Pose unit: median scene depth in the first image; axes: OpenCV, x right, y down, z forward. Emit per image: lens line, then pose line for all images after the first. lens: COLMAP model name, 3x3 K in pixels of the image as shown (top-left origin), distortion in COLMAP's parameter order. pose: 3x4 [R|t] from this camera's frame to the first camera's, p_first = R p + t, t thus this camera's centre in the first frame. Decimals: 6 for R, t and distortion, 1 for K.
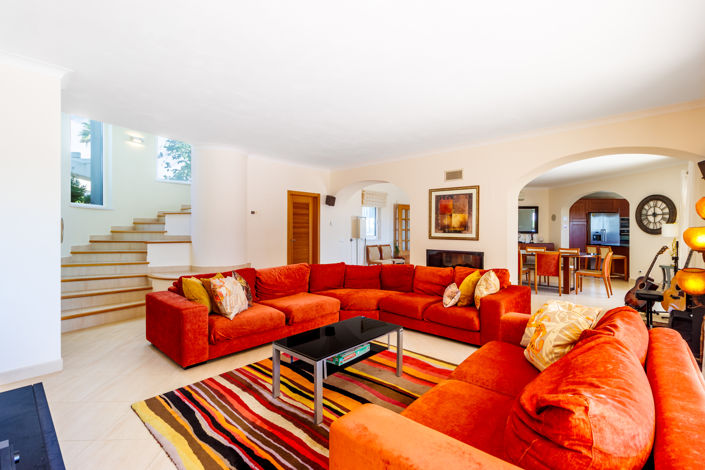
lens RADIAL K [[324.3, 0, 352.0], [0, 324.3, 230.8], [0, 0, 1]] dist [0.006176, 0.000255]
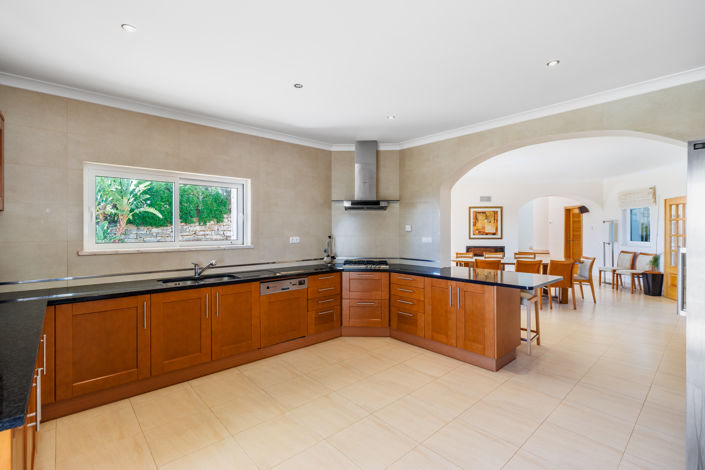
lens RADIAL K [[324.3, 0, 345.4], [0, 324.3, 230.0], [0, 0, 1]] dist [0.006176, 0.000255]
pose [[0.837208, -0.014986, 0.546679, -1.165425], [0.011922, 0.999887, 0.009153, -0.042603], [-0.546754, -0.001146, 0.837292, 0.041022]]
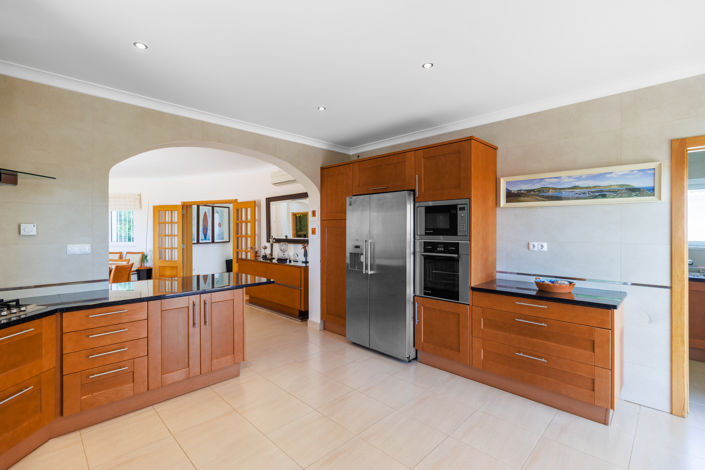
lens RADIAL K [[324.3, 0, 351.6], [0, 324.3, 230.8], [0, 0, 1]] dist [0.006176, 0.000255]
pose [[-0.597899, -0.014752, 0.801436, -1.202718], [-0.004887, 0.999879, 0.014758, -0.045892], [-0.801557, 0.004907, -0.597899, 0.570911]]
